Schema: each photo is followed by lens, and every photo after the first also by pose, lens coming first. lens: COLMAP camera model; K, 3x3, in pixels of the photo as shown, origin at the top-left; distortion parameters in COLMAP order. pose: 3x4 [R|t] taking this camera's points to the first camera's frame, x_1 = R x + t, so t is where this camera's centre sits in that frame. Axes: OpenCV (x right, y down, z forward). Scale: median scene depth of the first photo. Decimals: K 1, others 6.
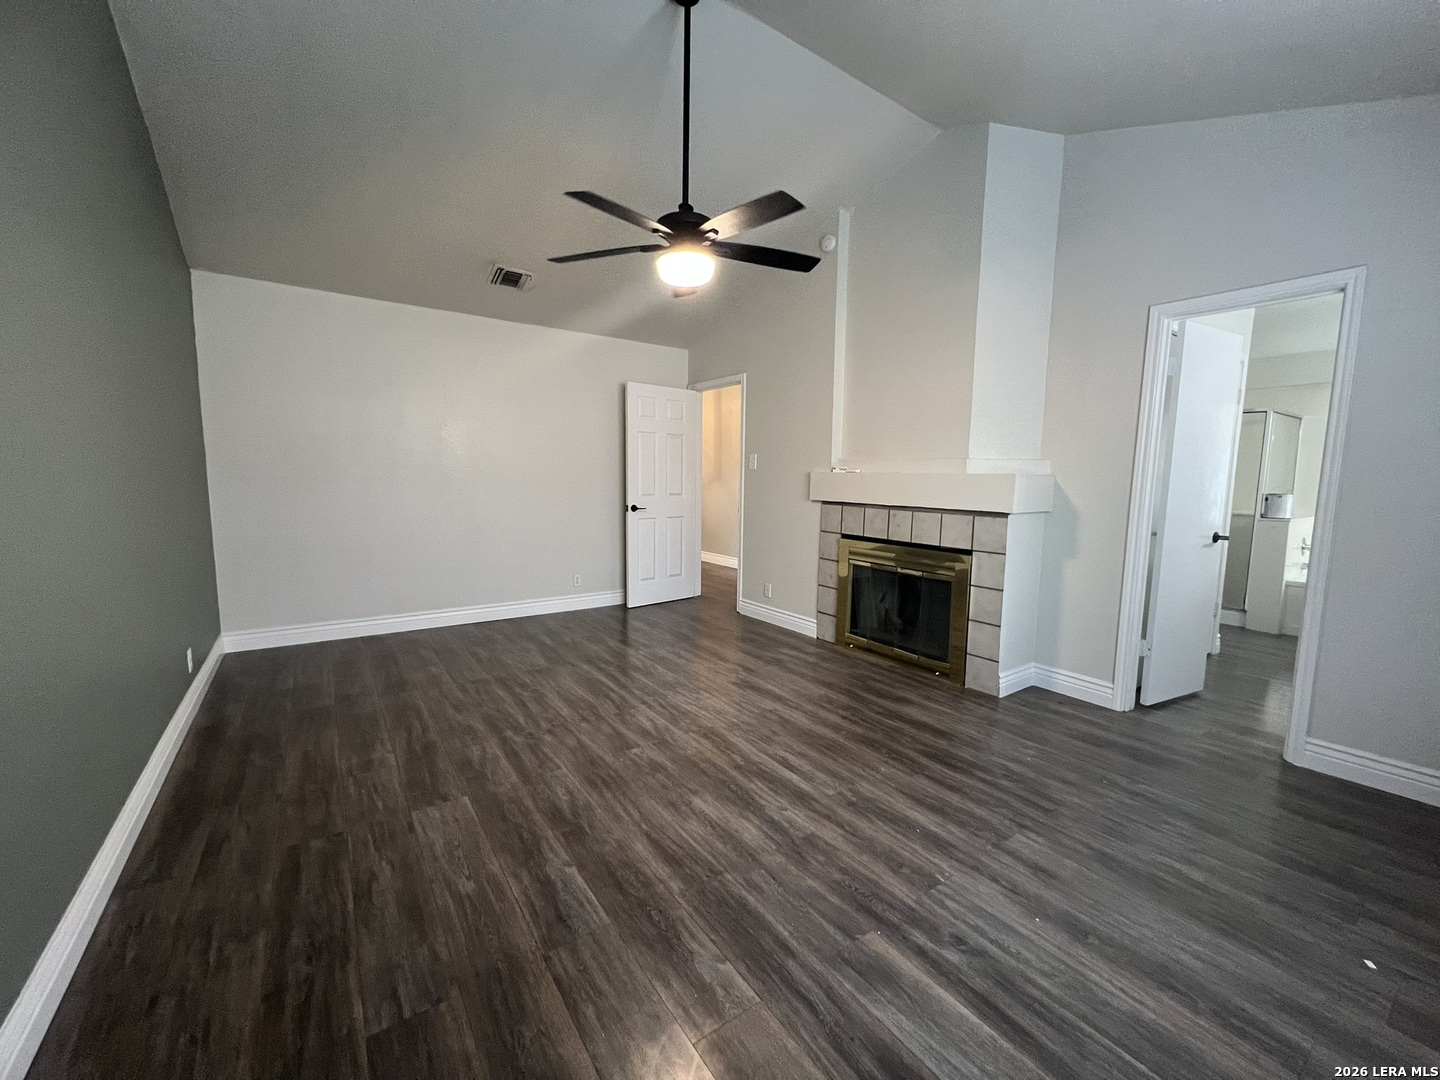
lens RADIAL K [[579.4, 0, 720.0], [0, 579.4, 540.0], [0, 0, 1]] dist [0.000736, 0.000003]
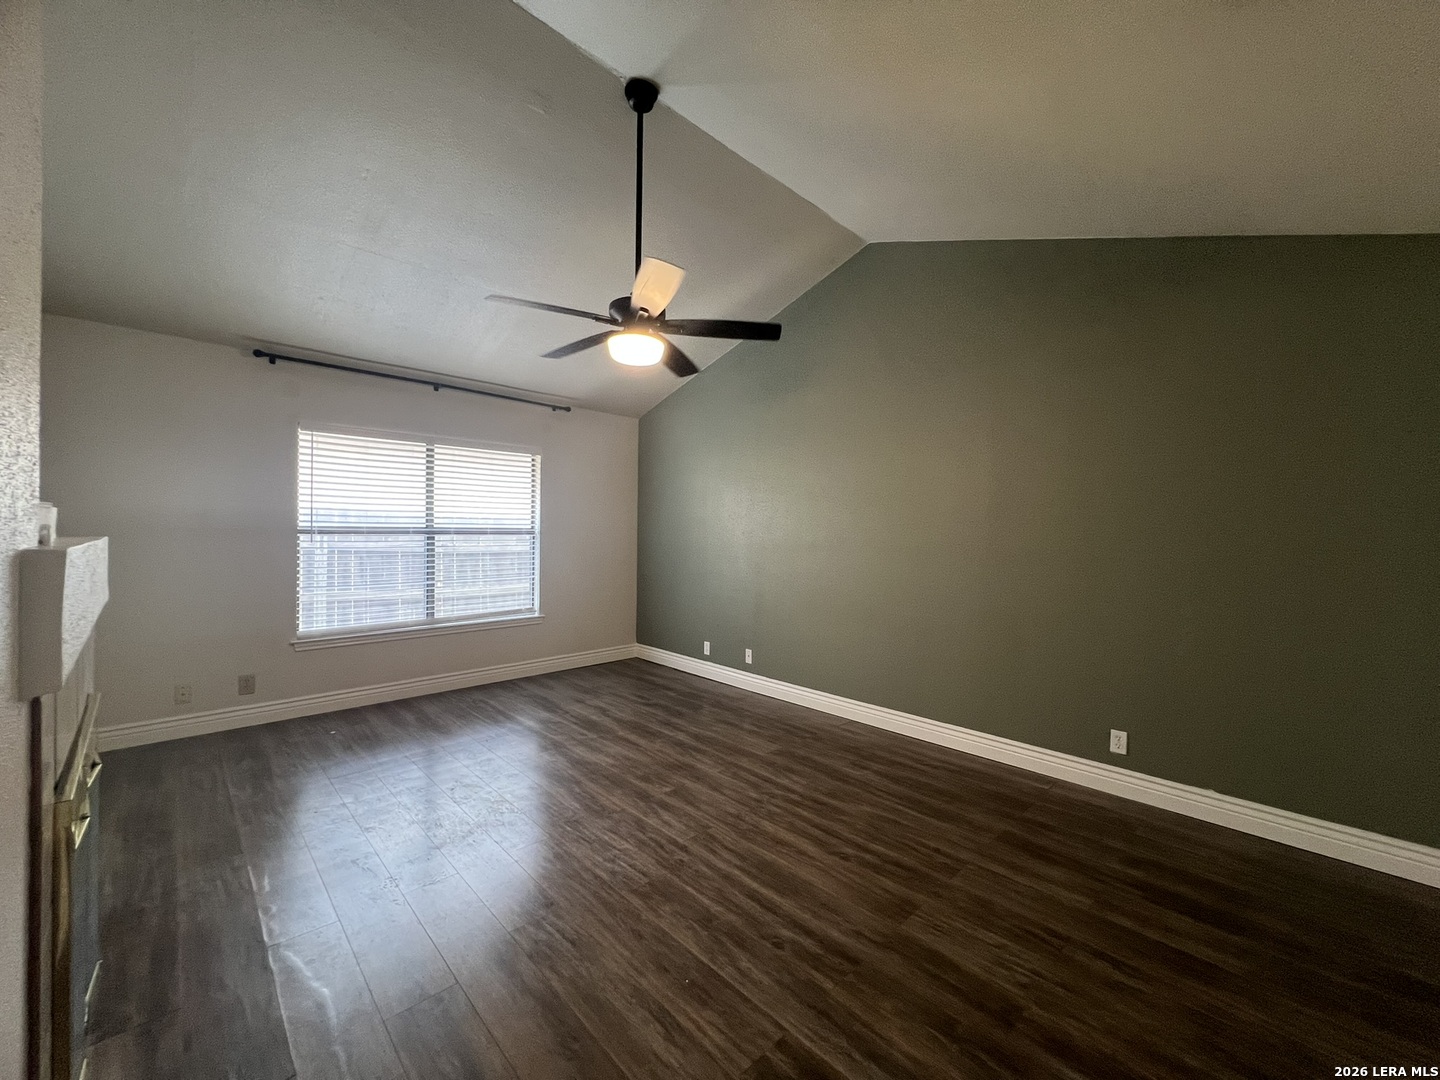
lens RADIAL K [[579.4, 0, 720.0], [0, 579.4, 540.0], [0, 0, 1]] dist [0.000736, 0.000003]
pose [[-0.987672, -0.027704, -0.154069, -0.060007], [-0.046227, 0.991940, 0.117976, -0.264476], [0.149559, 0.123643, -0.980992, 2.092918]]
